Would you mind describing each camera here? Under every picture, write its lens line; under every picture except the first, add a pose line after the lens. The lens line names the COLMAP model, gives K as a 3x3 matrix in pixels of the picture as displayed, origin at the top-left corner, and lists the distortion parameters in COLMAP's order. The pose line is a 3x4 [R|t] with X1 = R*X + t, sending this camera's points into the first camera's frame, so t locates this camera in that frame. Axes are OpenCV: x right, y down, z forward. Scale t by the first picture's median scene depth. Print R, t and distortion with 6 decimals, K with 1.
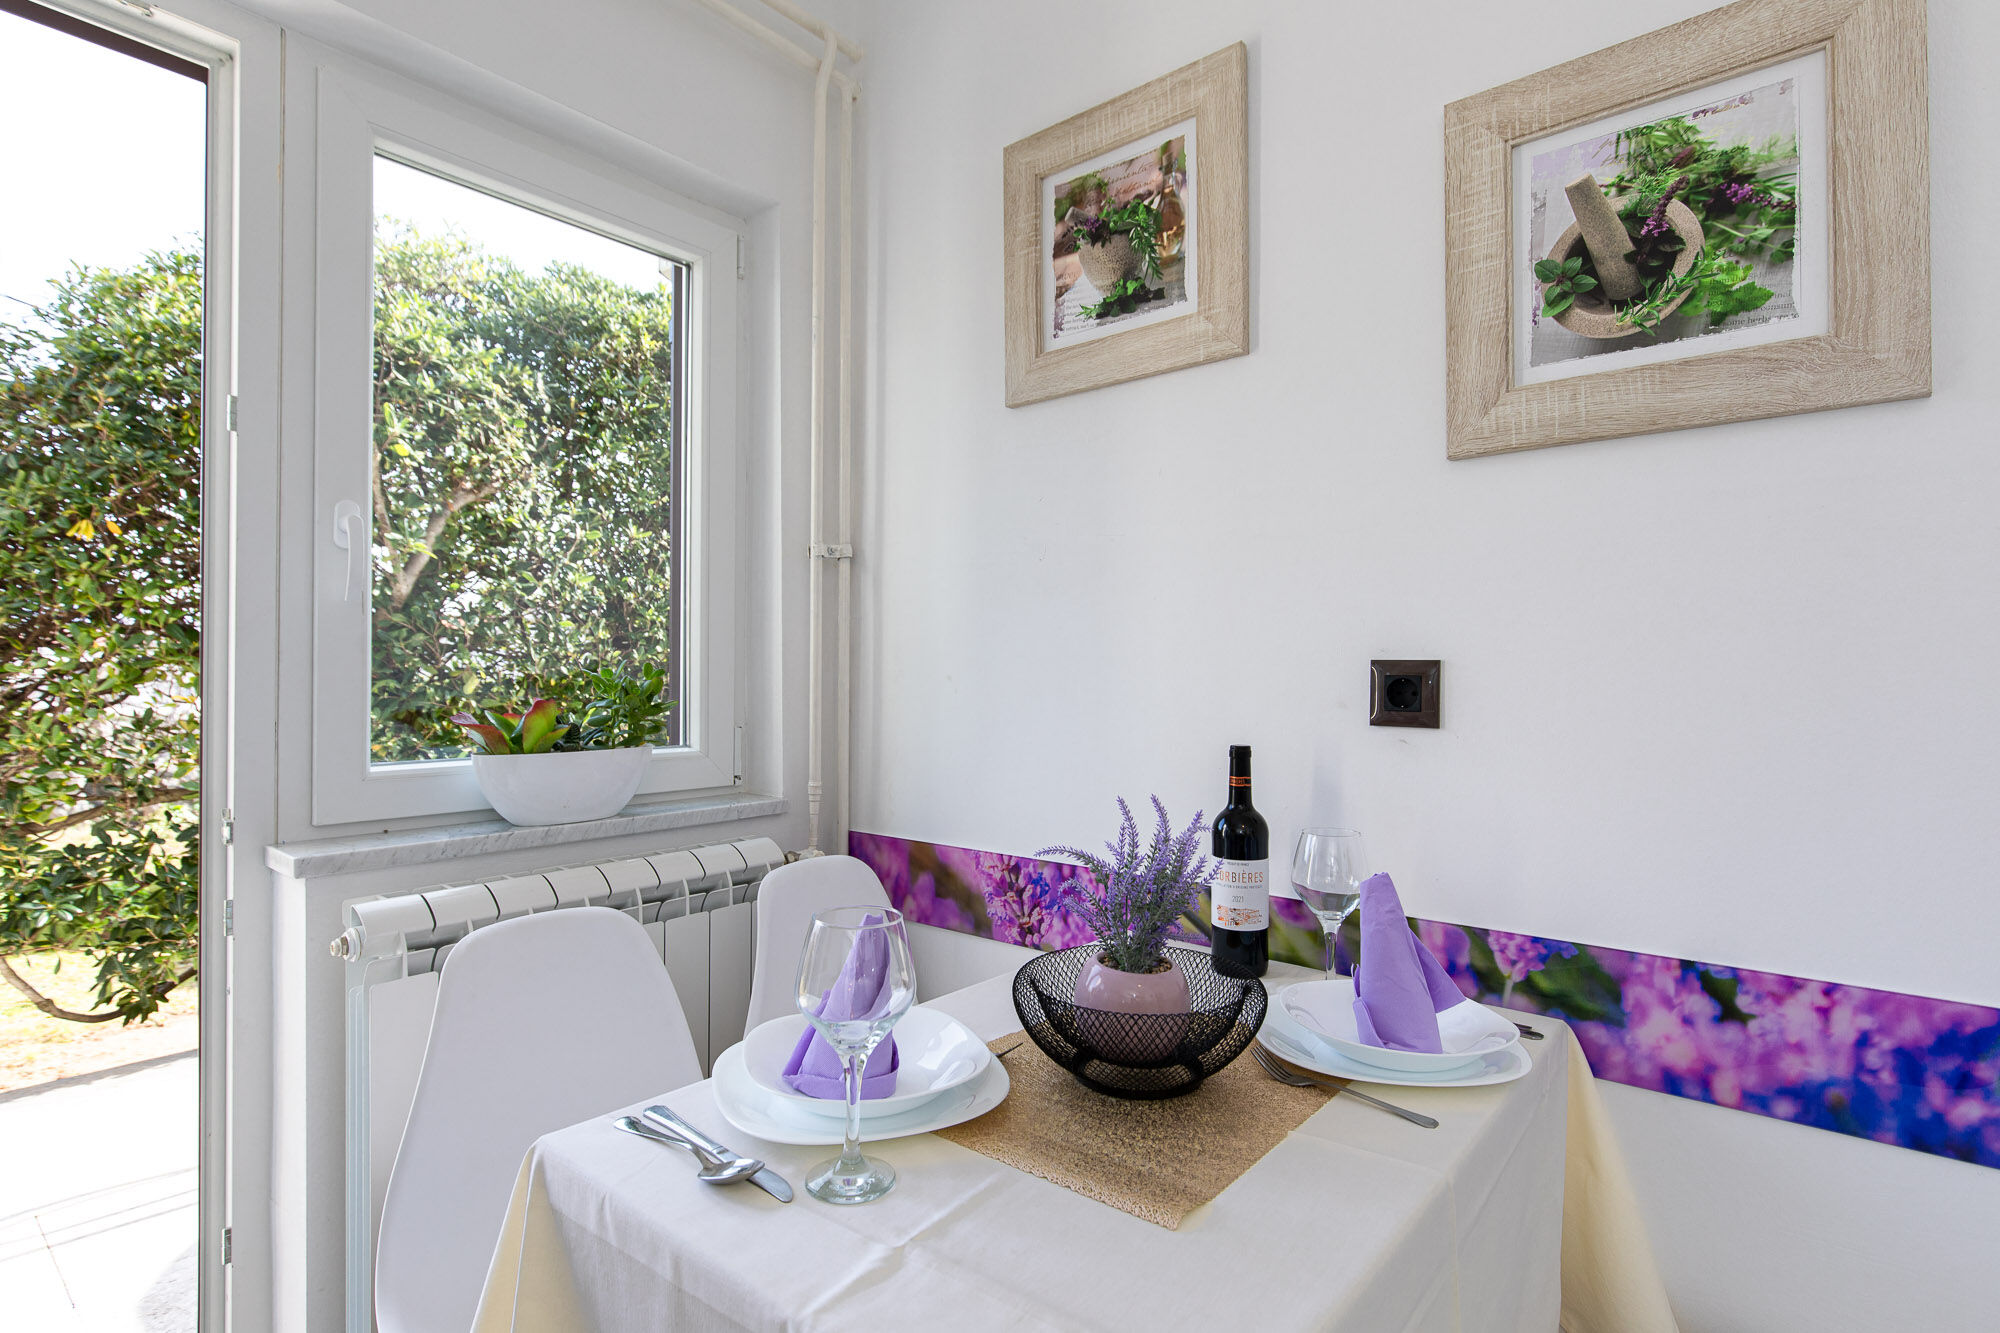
lens RADIAL K [[1013.0, 0, 1001.5], [0, 1013.0, 660.9], [0, 0, 1]] dist [0.003410, 0.000732]
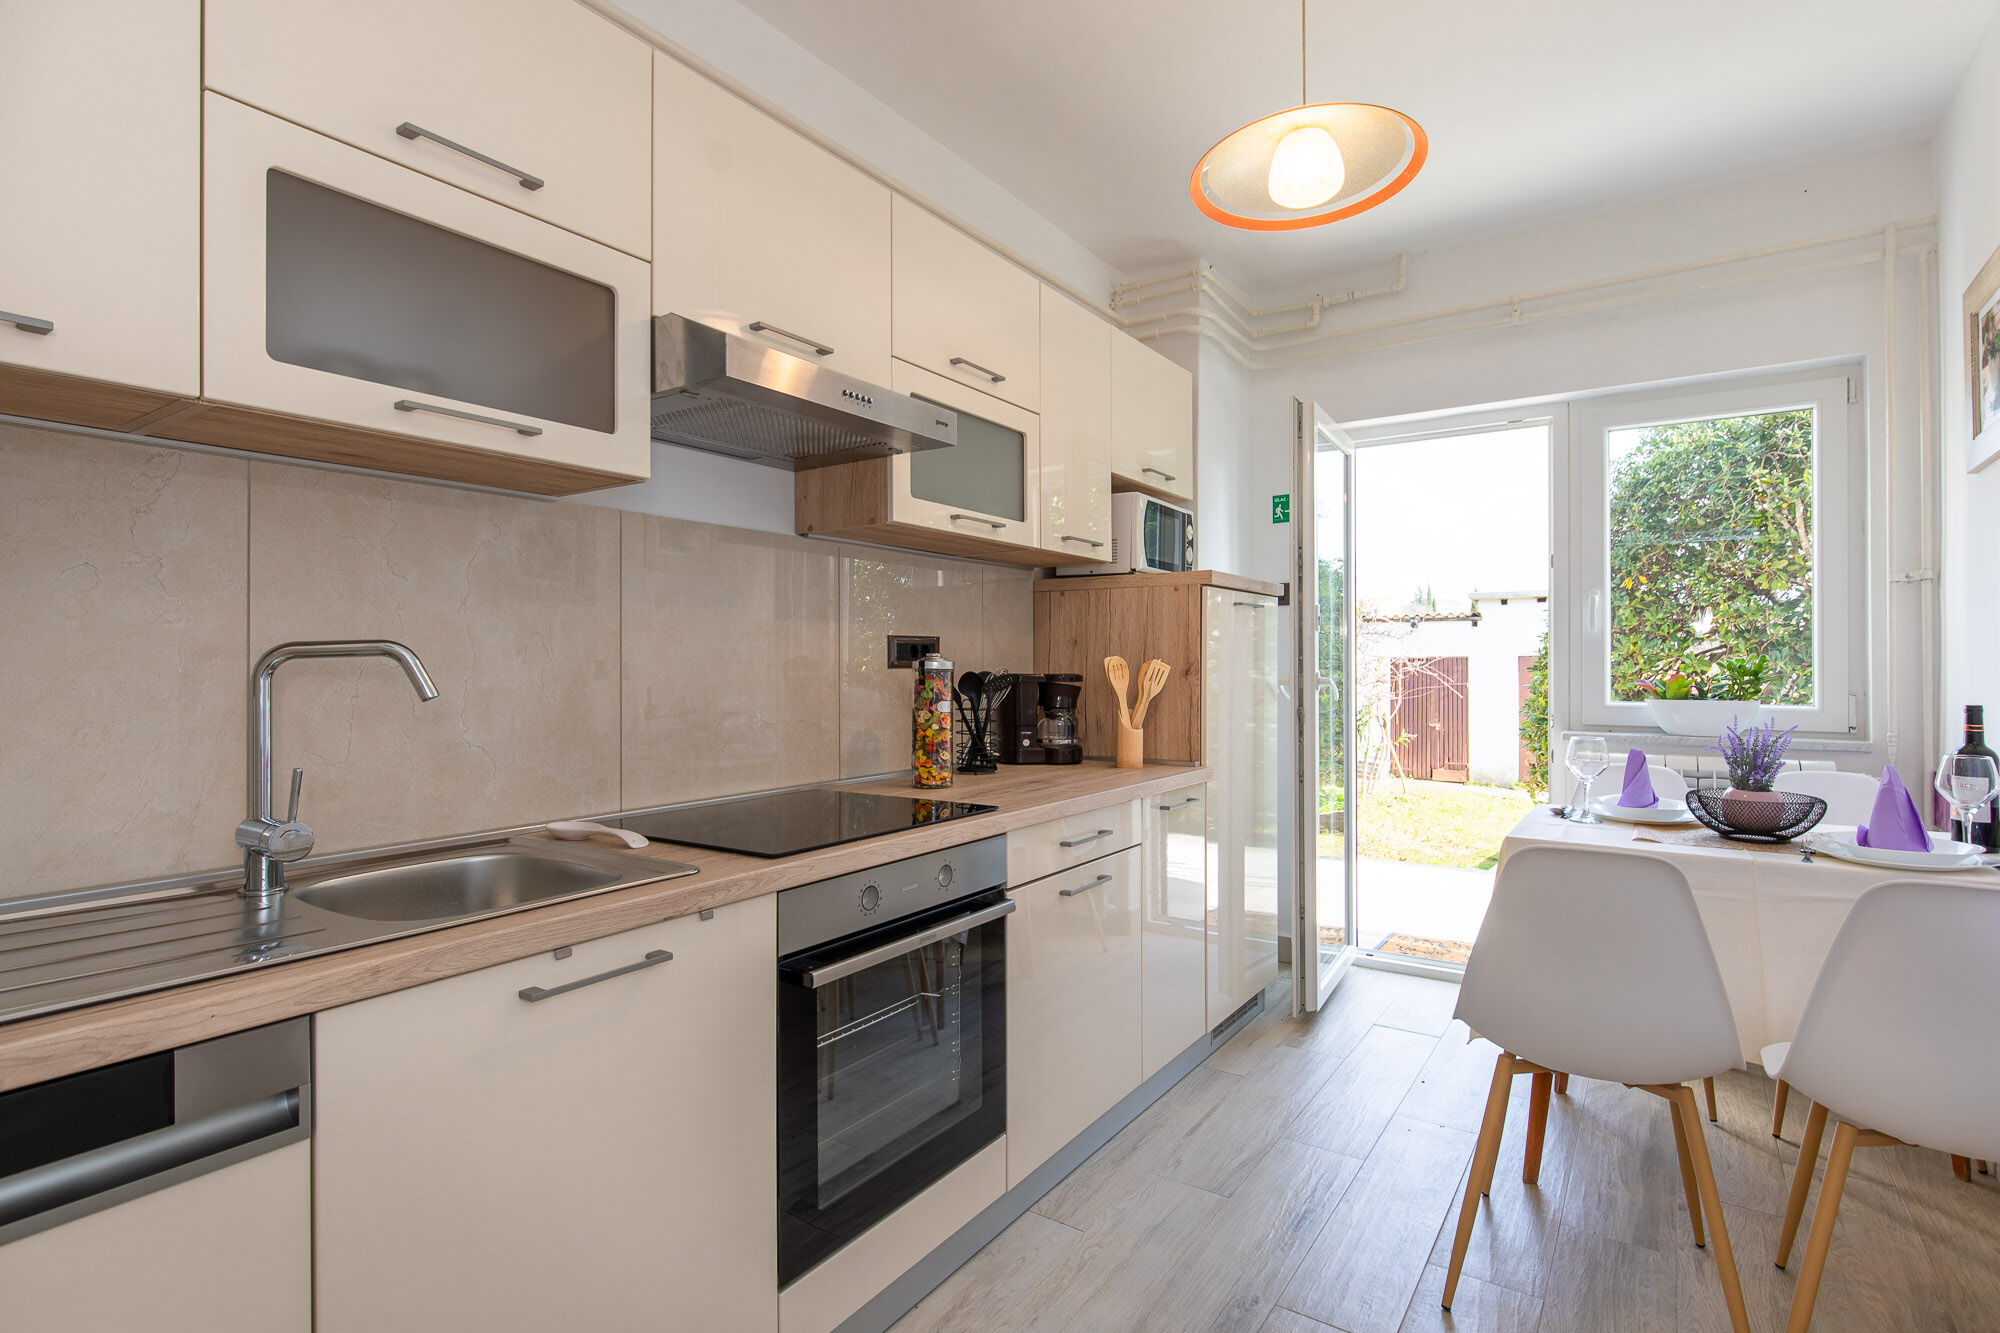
lens RADIAL K [[1013.0, 0, 999.5], [0, 1013.0, 662.1], [0, 0, 1]] dist [0.003410, 0.000732]
pose [[0.111129, -0.001963, -0.993804, 1.162429], [0.009191, 0.999957, -0.000948, 0.003815], [0.993763, -0.009029, 0.111143, -0.472247]]
